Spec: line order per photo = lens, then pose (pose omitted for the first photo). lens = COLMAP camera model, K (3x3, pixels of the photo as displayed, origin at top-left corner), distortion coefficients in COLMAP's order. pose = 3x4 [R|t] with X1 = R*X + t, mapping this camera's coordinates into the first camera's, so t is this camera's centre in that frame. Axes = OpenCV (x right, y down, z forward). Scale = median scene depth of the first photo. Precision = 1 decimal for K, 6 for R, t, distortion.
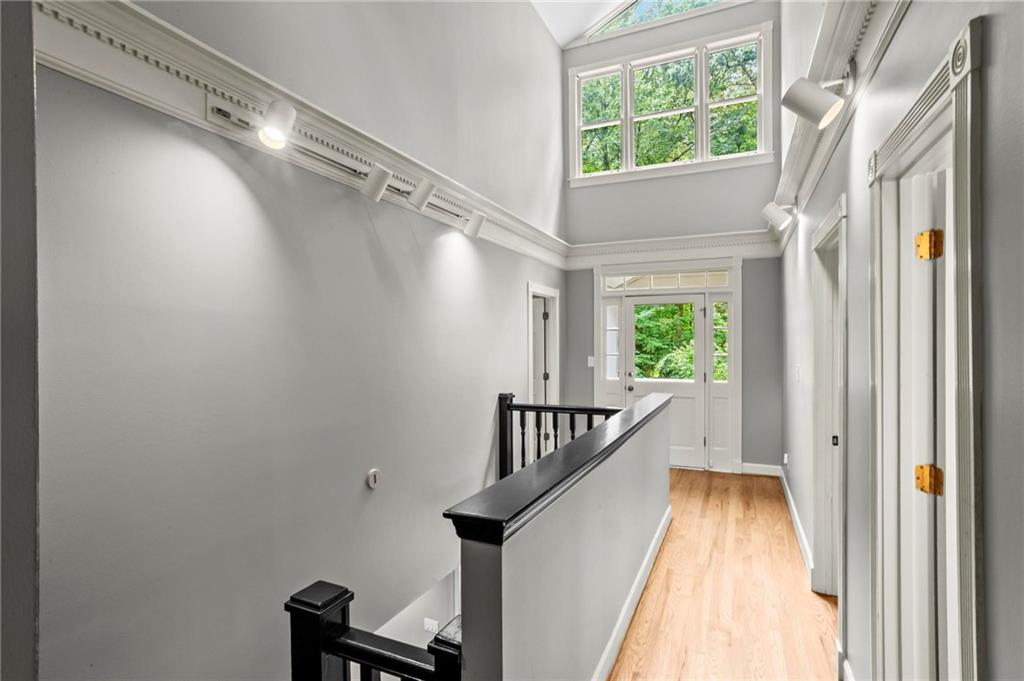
lens RADIAL K [[500.9, 0, 512.3], [0, 500.9, 342.0], [0, 0, 1]] dist [-0.023514, 0.010522]
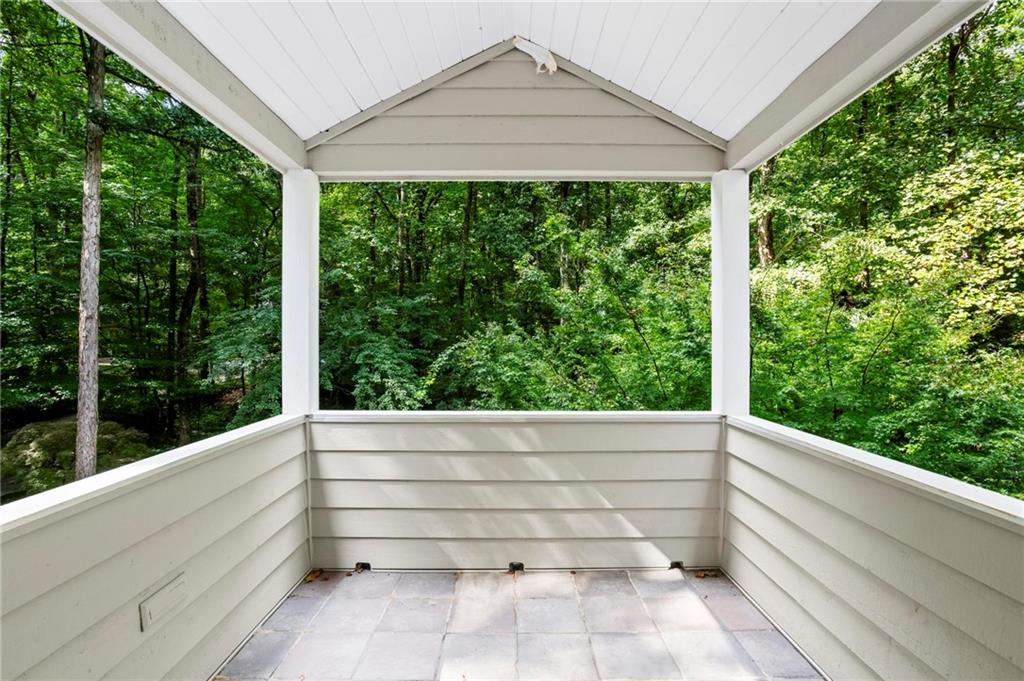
lens RADIAL K [[500.9, 0, 512.0], [0, 500.9, 340.6], [0, 0, 1]] dist [-0.023514, 0.010522]
pose [[0.907208, -0.000118, 0.420683, 0.055680], [-0.001291, 0.999994, 0.003064, 0.008078], [-0.420681, -0.003323, 0.907203, 0.193691]]
